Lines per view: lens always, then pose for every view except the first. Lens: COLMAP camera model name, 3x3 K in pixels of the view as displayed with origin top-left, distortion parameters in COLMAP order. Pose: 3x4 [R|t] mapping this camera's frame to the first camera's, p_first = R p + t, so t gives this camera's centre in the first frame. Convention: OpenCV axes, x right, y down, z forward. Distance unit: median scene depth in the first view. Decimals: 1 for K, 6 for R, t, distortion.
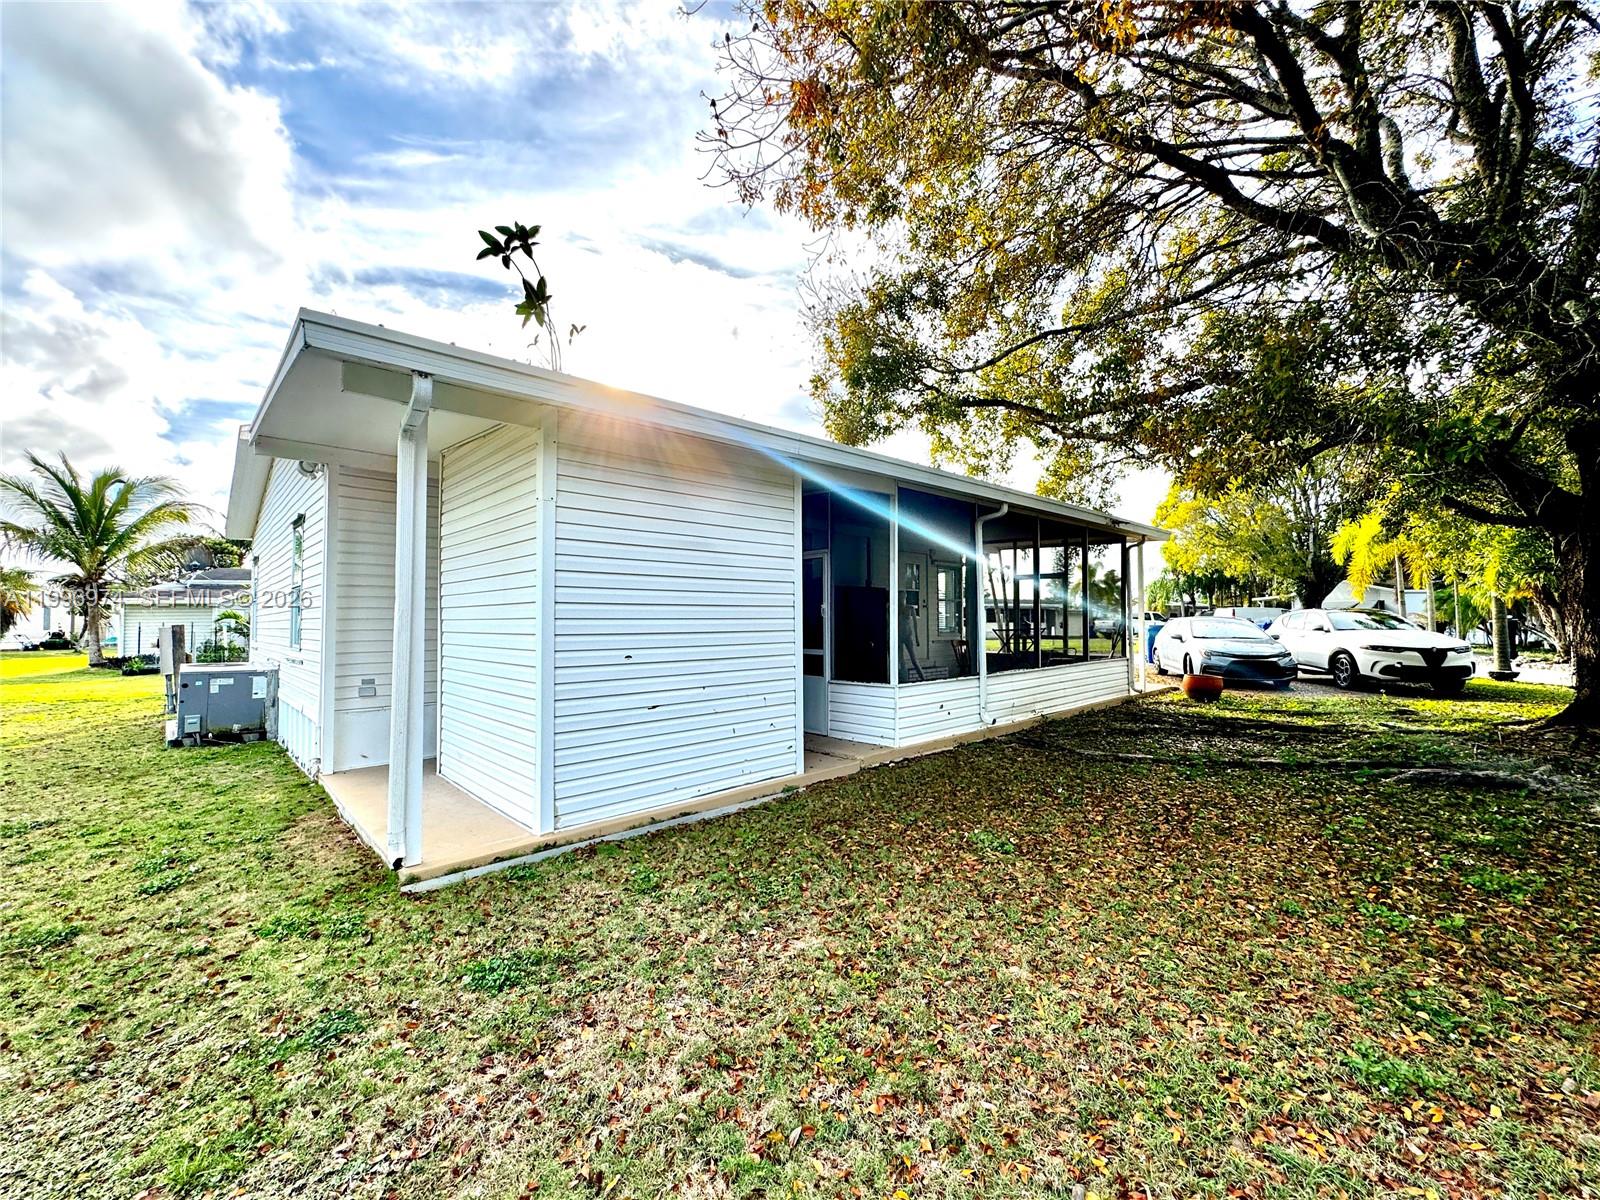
lens RADIAL K [[637.7, 0, 799.1], [0, 637.7, 598.0], [0, 0, 1]] dist [-0.003527, 0.000144]
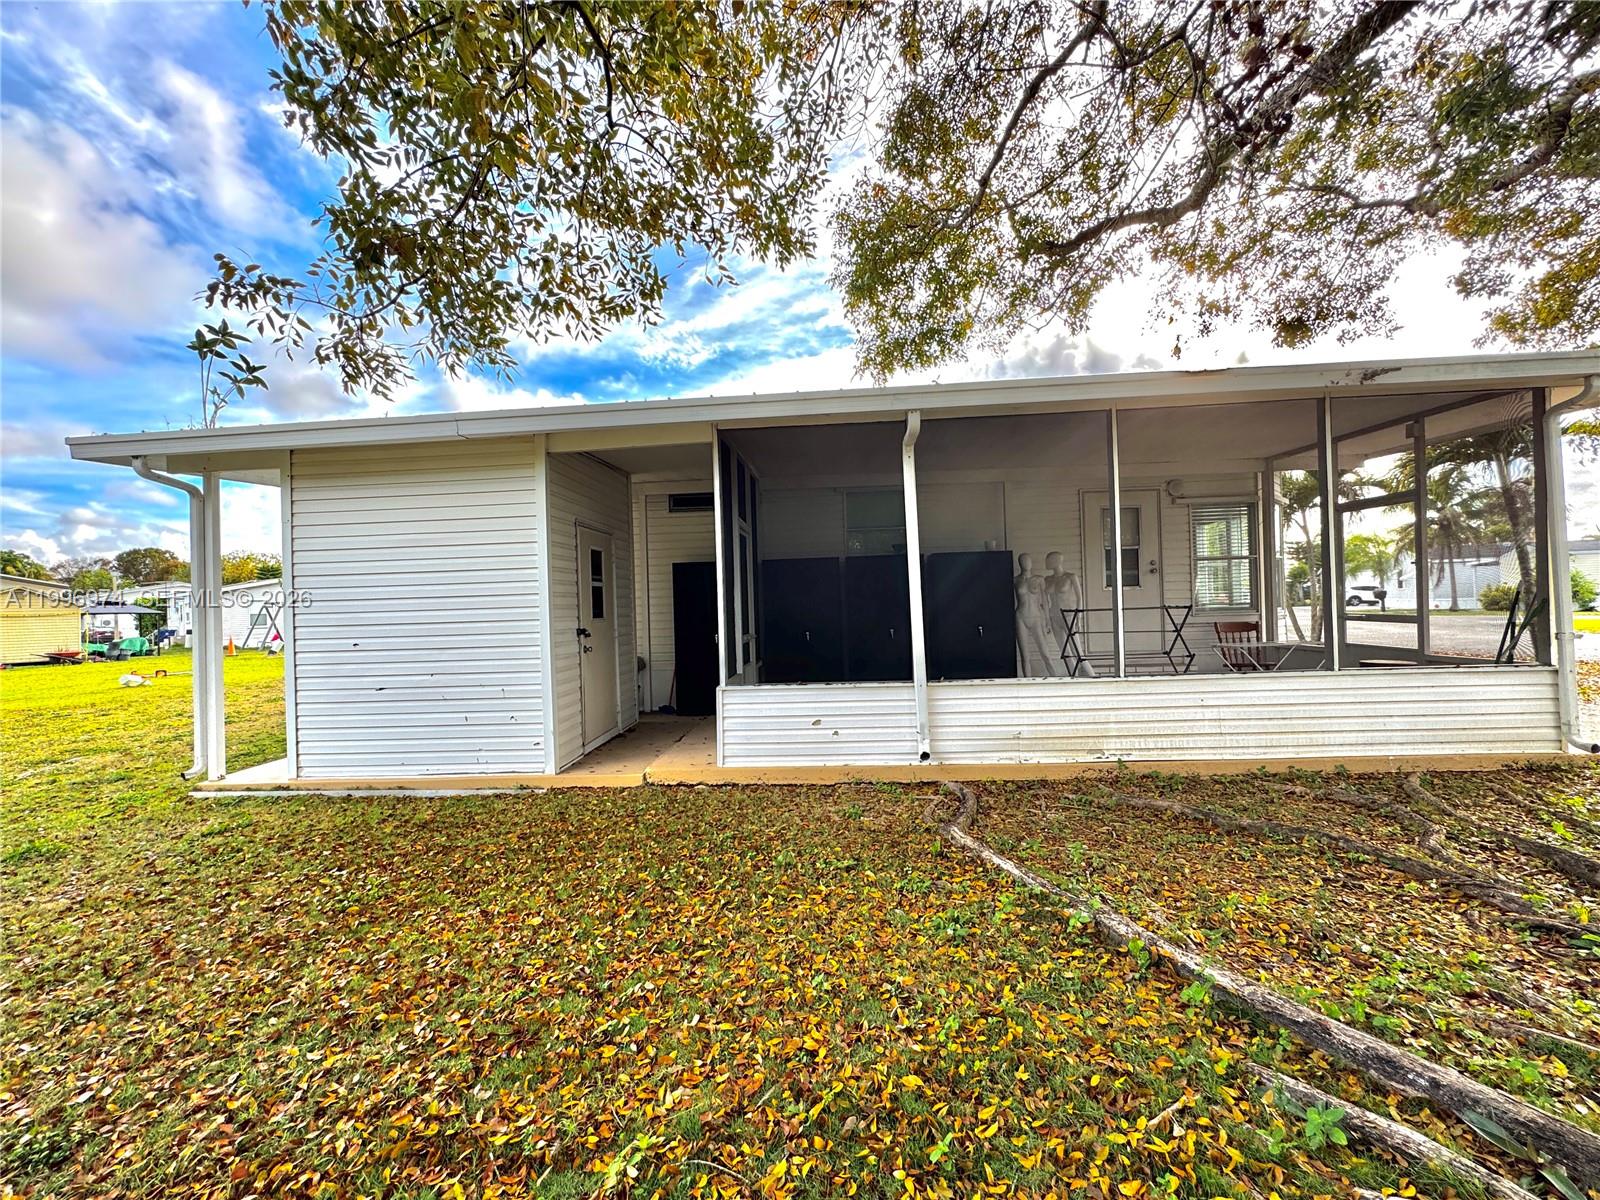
lens RADIAL K [[577.2, 0, 798.1], [0, 577.2, 599.9], [0, 0, 1]] dist [-0.002674, -0.000093]
pose [[0.691338, -0.017725, -0.722314, 0.768522], [0.051533, 0.998363, 0.024824, 0.017444], [0.720692, -0.054385, 0.691119, 0.613505]]
